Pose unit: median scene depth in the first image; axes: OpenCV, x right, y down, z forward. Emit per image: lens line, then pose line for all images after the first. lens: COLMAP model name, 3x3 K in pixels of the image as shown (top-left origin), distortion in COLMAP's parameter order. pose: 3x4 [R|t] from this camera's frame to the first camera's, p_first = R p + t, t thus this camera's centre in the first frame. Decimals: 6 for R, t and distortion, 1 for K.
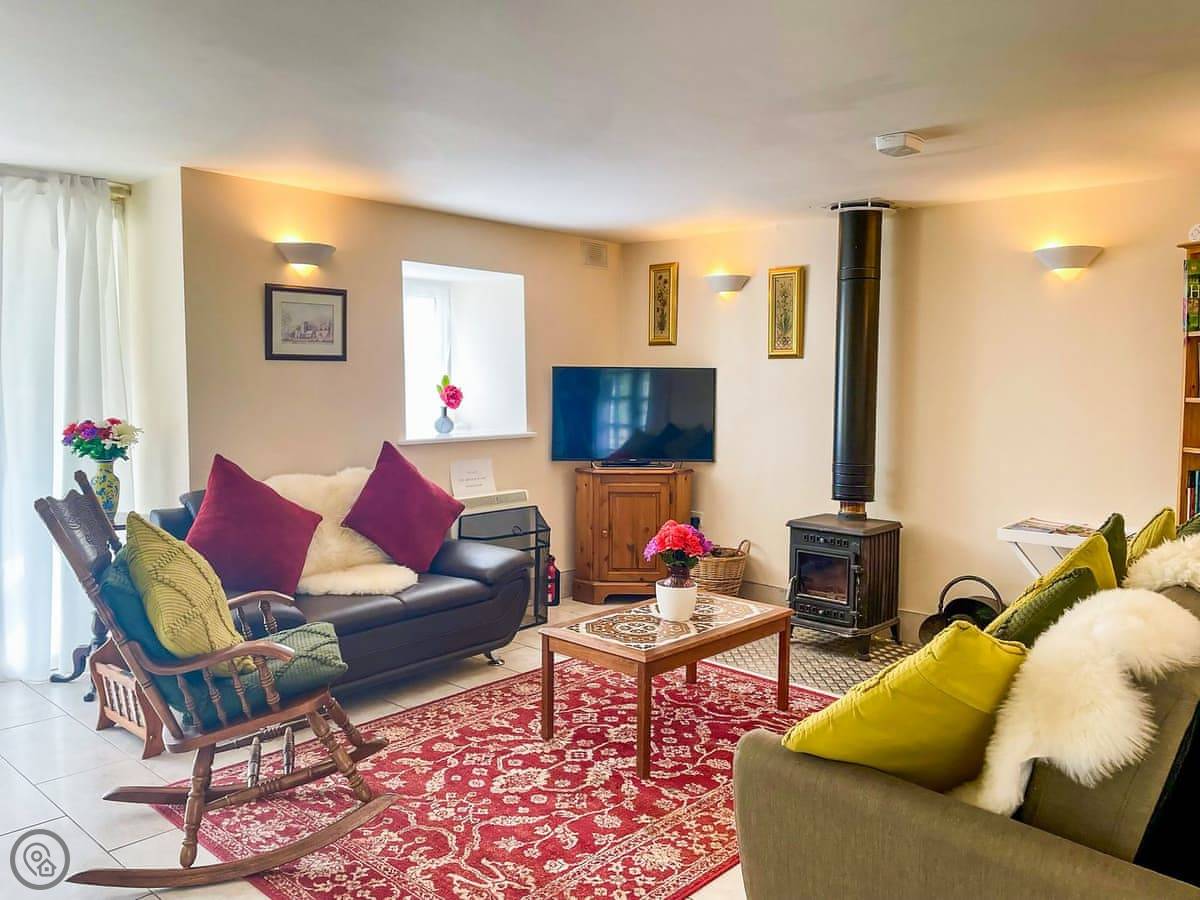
lens RADIAL K [[927.7, 0, 600.0], [0, 927.7, 450.0], [0, 0, 1]] dist [0.010493, -0.000292]
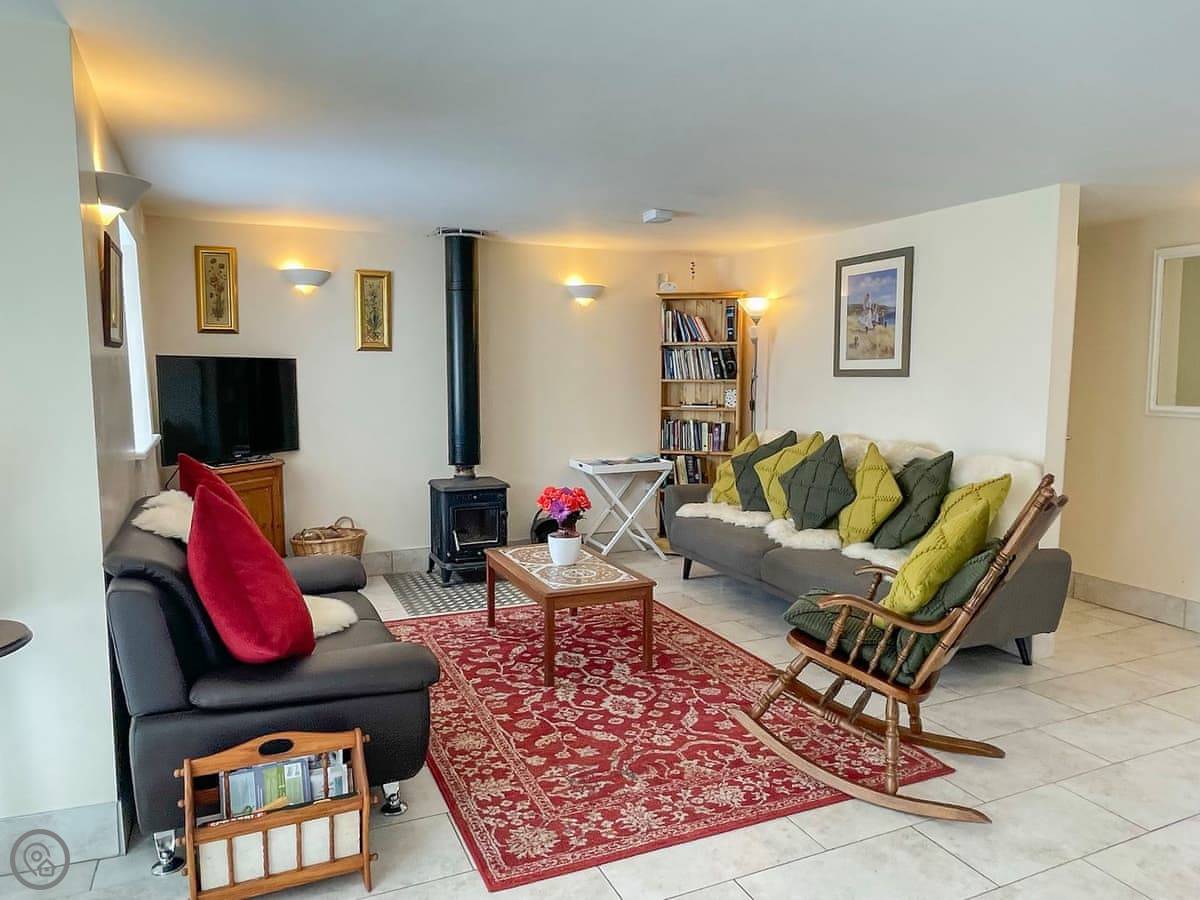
lens RADIAL K [[808.3, 0, 600.0], [0, 808.3, 450.0], [0, 0, 1]] dist [0.005845, 0.000330]
pose [[0.393902, -0.097642, 0.913952, -0.839261], [0.068180, 0.994706, 0.076885, -0.048270], [-0.916620, 0.032029, 0.398474, 0.488101]]
